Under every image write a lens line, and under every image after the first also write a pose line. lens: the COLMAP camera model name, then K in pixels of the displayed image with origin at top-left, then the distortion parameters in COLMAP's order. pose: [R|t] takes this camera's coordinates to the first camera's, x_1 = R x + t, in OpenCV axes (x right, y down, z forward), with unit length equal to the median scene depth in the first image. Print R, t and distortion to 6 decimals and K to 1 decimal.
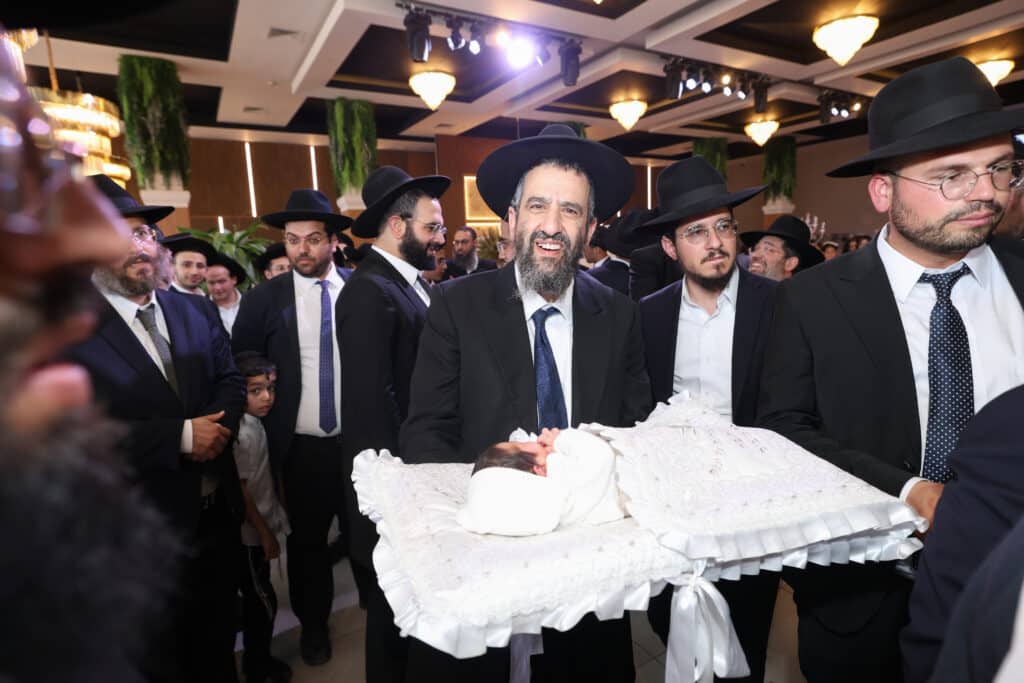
lens RADIAL K [[548.4, 0, 512.0], [0, 548.4, 341.5], [0, 0, 1]] dist [-0.021331, 0.026147]
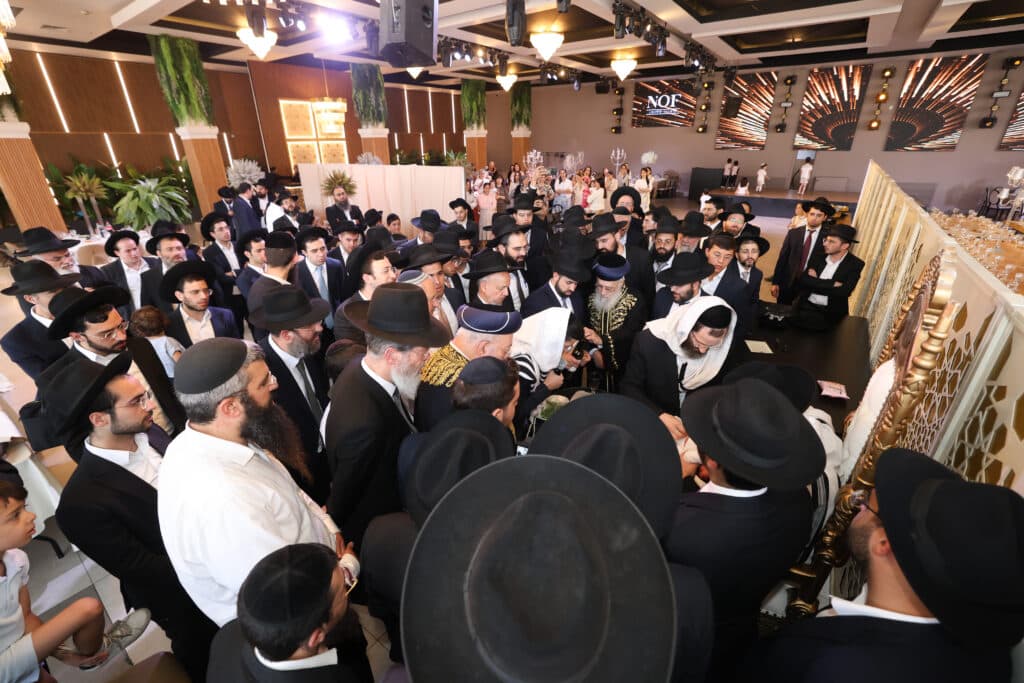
lens RADIAL K [[436.5, 0, 509.5], [0, 436.5, 339.5], [0, 0, 1]] dist [-0.035354, 0.012534]
pose [[0.917926, -0.136490, 0.372536, -0.072680], [0.037845, 0.964803, 0.260236, -0.036884], [-0.394943, -0.224779, 0.890783, -0.237411]]
